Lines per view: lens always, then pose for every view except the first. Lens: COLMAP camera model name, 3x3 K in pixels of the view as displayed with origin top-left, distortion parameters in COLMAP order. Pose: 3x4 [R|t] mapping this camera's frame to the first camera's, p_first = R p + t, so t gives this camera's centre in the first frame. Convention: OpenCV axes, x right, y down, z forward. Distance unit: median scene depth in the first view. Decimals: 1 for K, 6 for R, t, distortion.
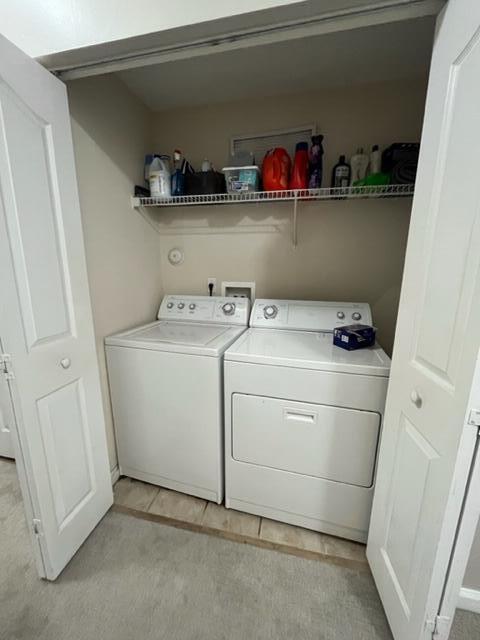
lens RADIAL K [[258.5, 0, 240.8], [0, 258.5, 318.6], [0, 0, 1]] dist [-0.002601, -0.000495]
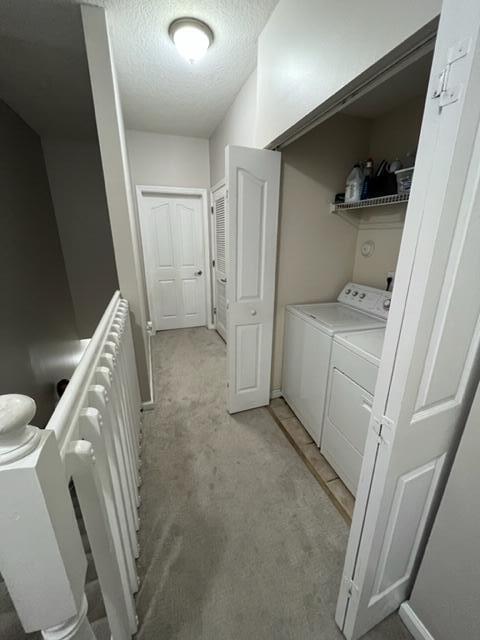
lens RADIAL K [[258.5, 0, 240.8], [0, 258.5, 318.6], [0, 0, 1]] dist [-0.002601, -0.000495]
pose [[0.530052, 0.251125, -0.809927, 0.567853], [-0.174597, 0.966997, 0.185562, -0.082120], [0.829796, 0.043053, 0.556404, -0.077884]]
